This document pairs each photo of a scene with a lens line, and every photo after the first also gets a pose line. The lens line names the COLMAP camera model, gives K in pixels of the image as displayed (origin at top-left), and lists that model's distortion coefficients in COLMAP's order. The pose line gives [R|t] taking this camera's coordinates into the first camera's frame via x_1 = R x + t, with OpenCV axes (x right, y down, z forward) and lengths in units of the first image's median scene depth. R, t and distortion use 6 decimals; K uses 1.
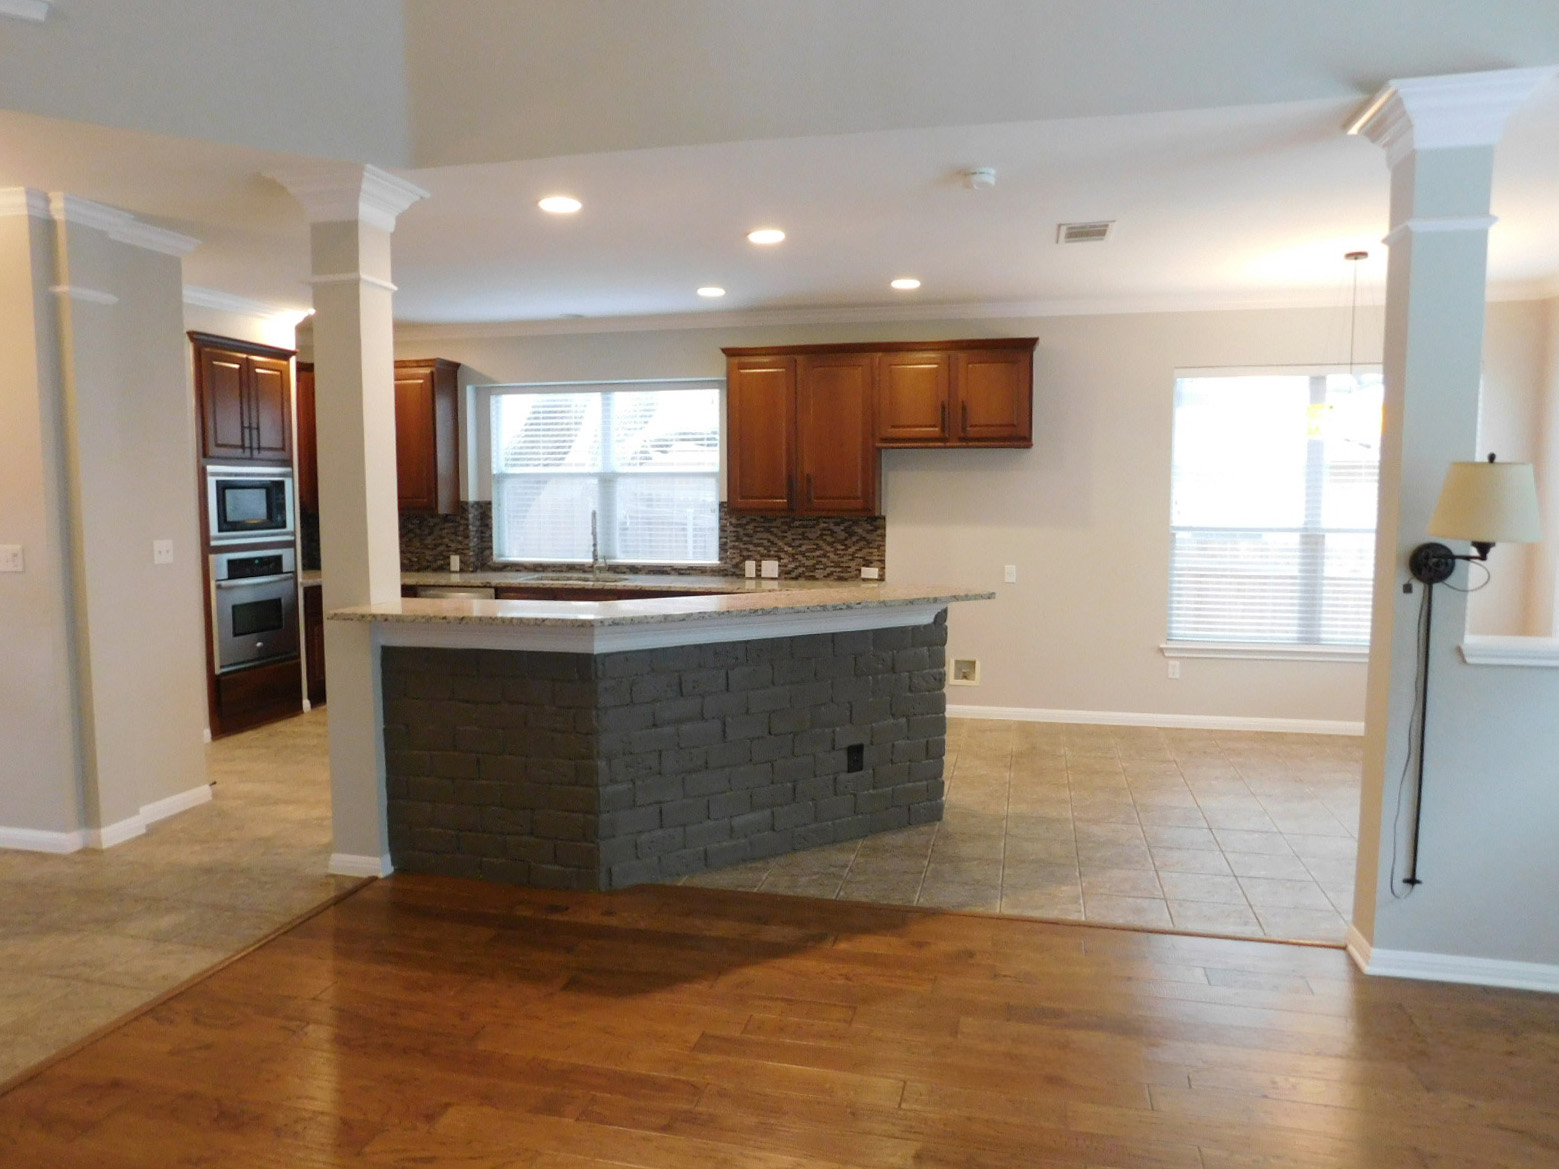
lens RADIAL K [[1046.8, 0, 779.5], [0, 1046.8, 584.5], [0, 0, 1]] dist [-0.055572, 0.000471]
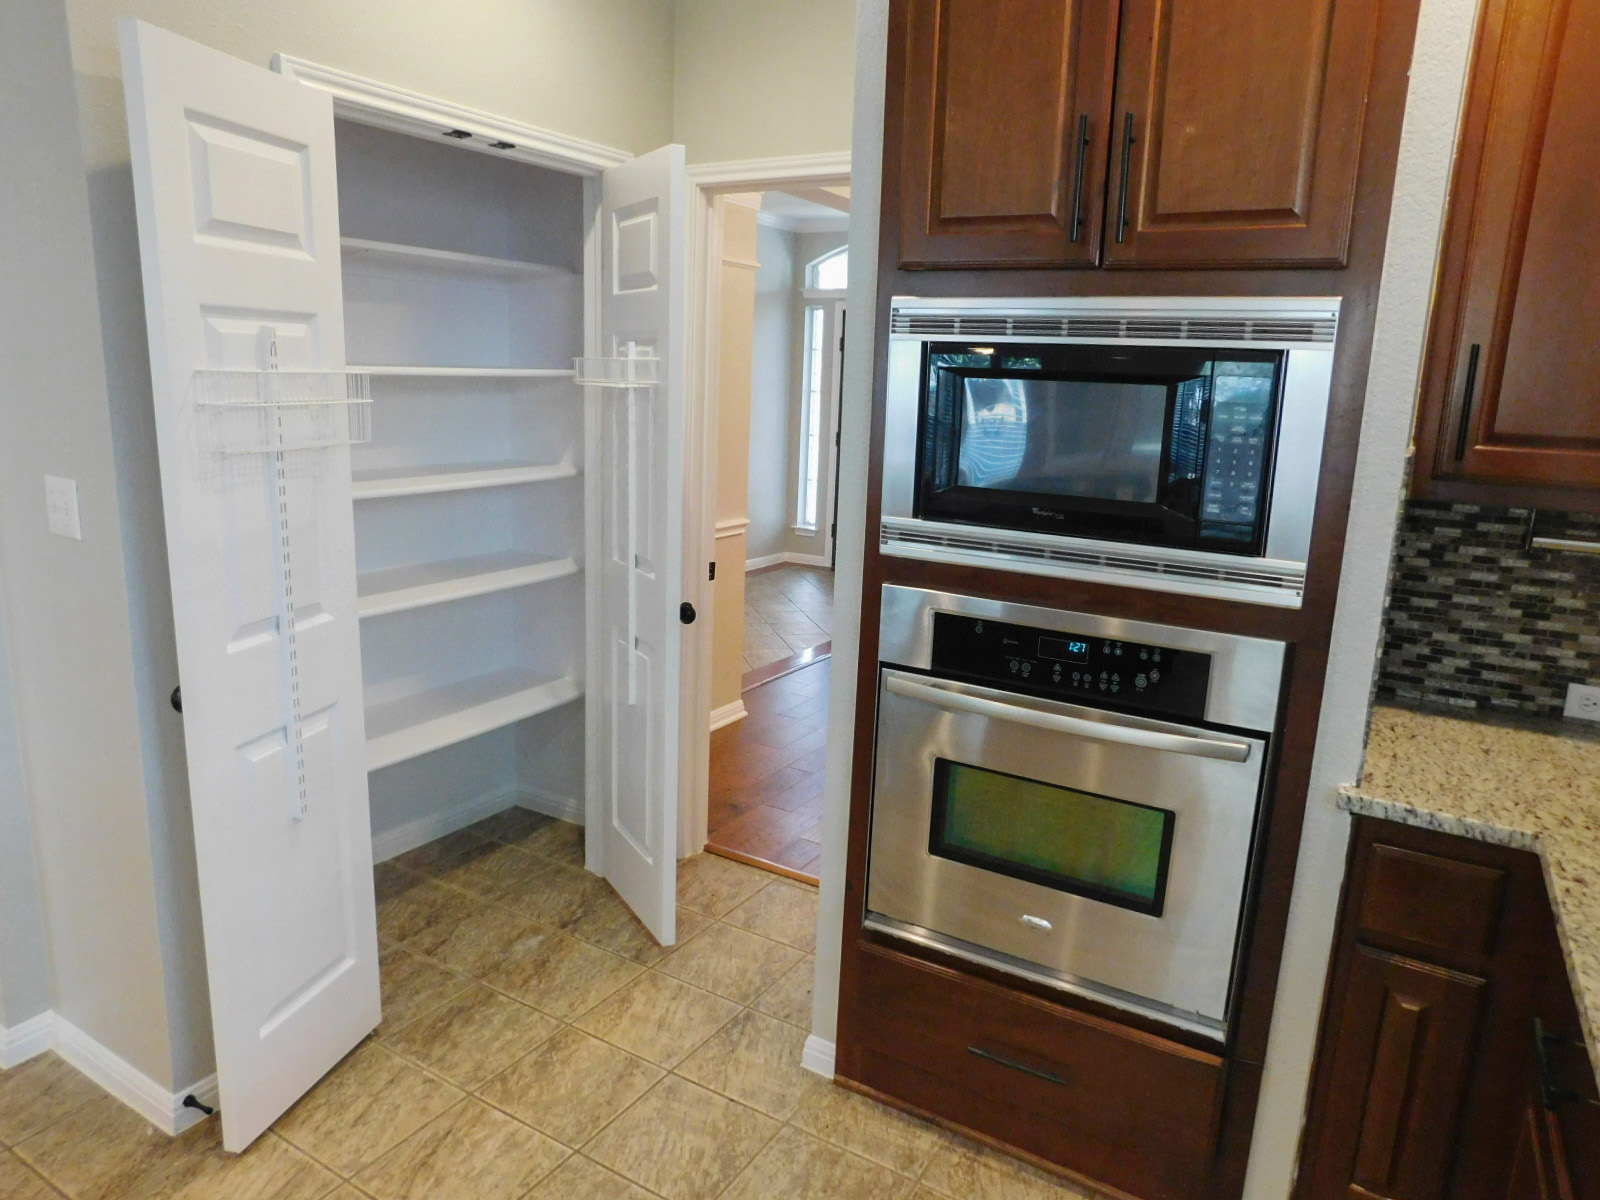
lens RADIAL K [[1080.1, 0, 800.0], [0, 1080.1, 600.0], [0, 0, 1]] dist [-0.060328, 0.051650]
pose [[-0.302348, 0.192268, -0.933605, -0.199049], [-0.121472, 0.963688, 0.237802, -0.086508], [0.945426, 0.185306, -0.268013, 0.920676]]
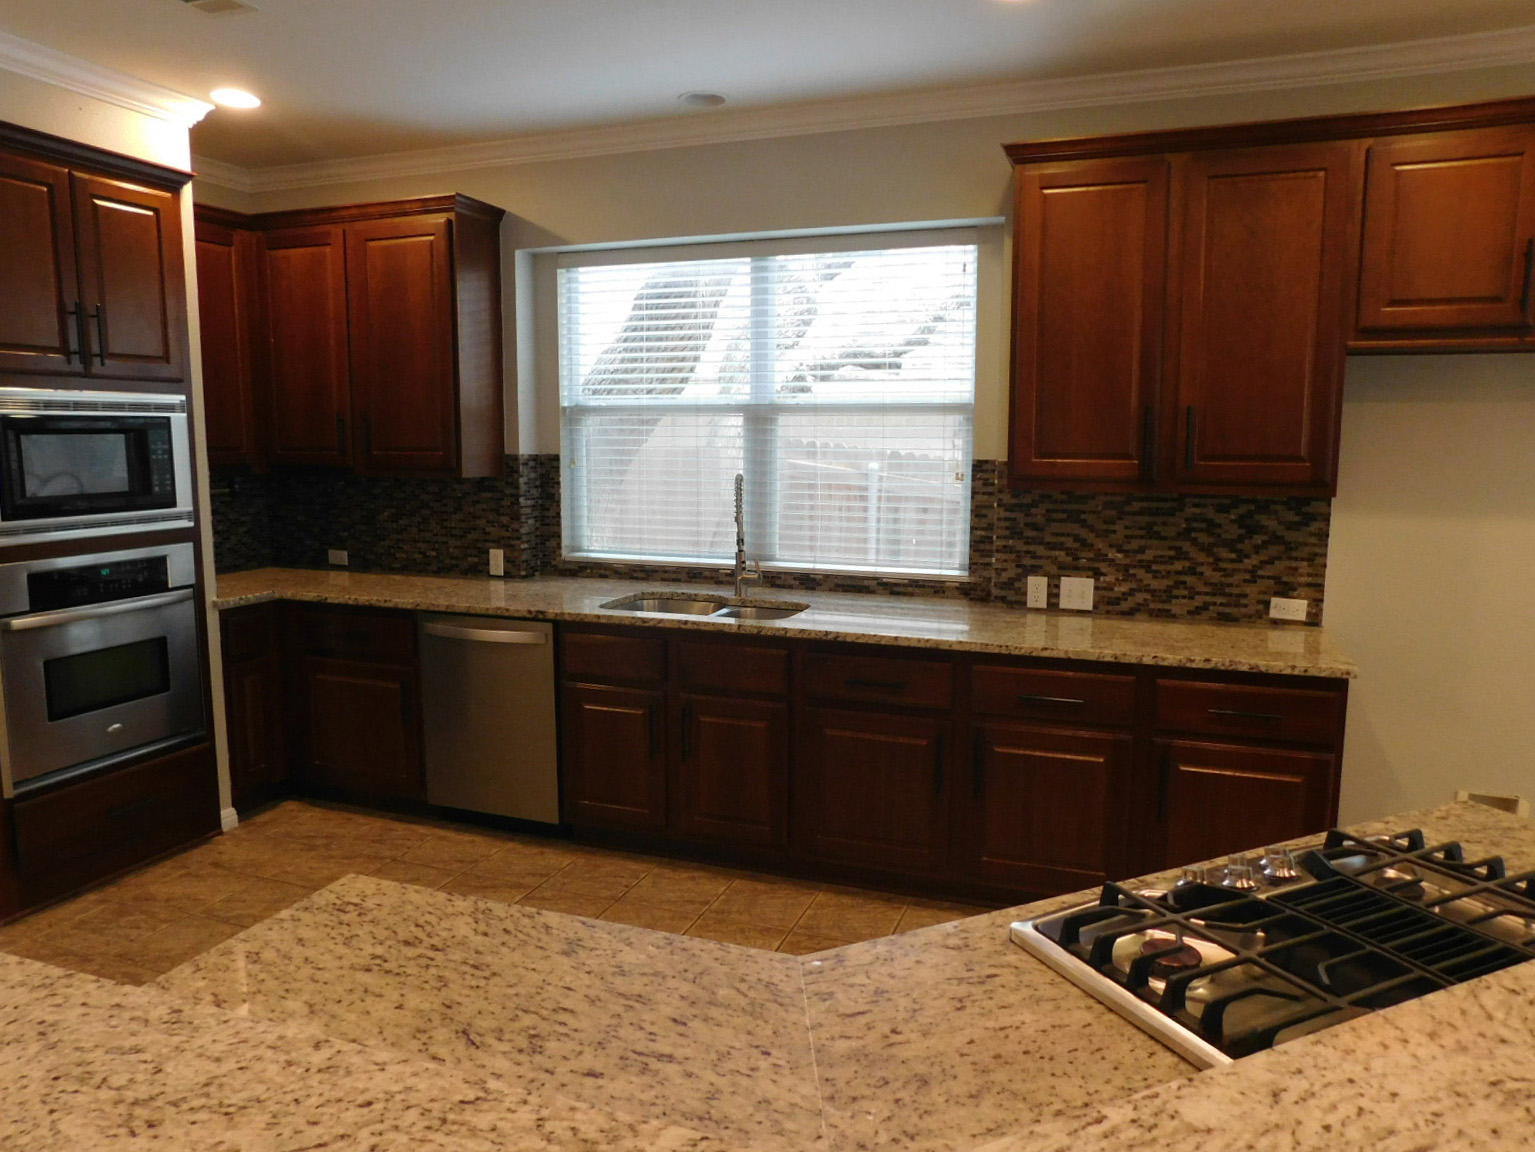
lens RADIAL K [[1036.2, 0, 767.5], [0, 1036.2, 576.0], [0, 0, 1]] dist [-0.060328, 0.051650]
pose [[0.992212, 0.020087, -0.122926, -0.098162], [-0.013976, 0.998632, 0.050379, -0.046971], [0.123770, -0.048269, 0.991136, 0.482203]]
